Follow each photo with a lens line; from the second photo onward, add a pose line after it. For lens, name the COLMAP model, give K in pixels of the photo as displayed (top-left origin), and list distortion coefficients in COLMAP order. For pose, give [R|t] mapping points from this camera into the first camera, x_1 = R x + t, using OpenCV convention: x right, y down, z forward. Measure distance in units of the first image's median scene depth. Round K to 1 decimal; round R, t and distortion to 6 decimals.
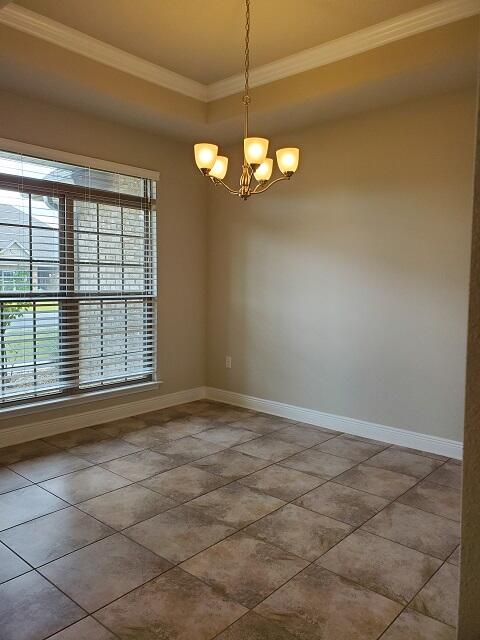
lens RADIAL K [[487.2, 0, 253.7], [0, 487.2, 313.0], [0, 0, 1]] dist [-0.007217, -0.001096]
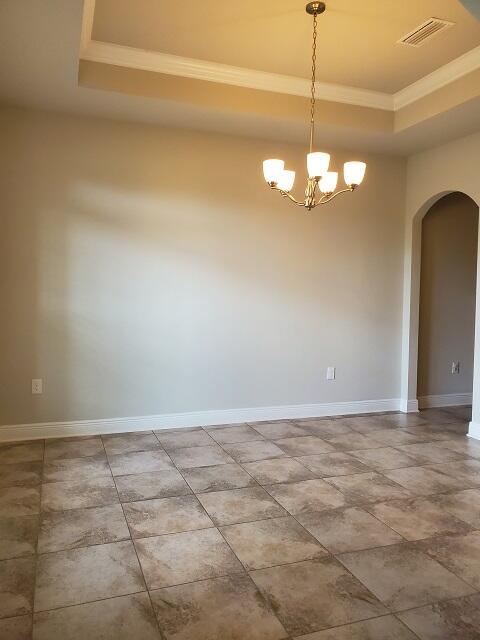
lens RADIAL K [[487.2, 0, 237.7], [0, 487.2, 312.2], [0, 0, 1]] dist [-0.007217, -0.001096]
pose [[0.536497, -0.061492, 0.841659, -0.760819], [0.064343, 0.997419, 0.031858, -0.031111], [-0.841446, 0.037063, 0.539069, 0.437523]]
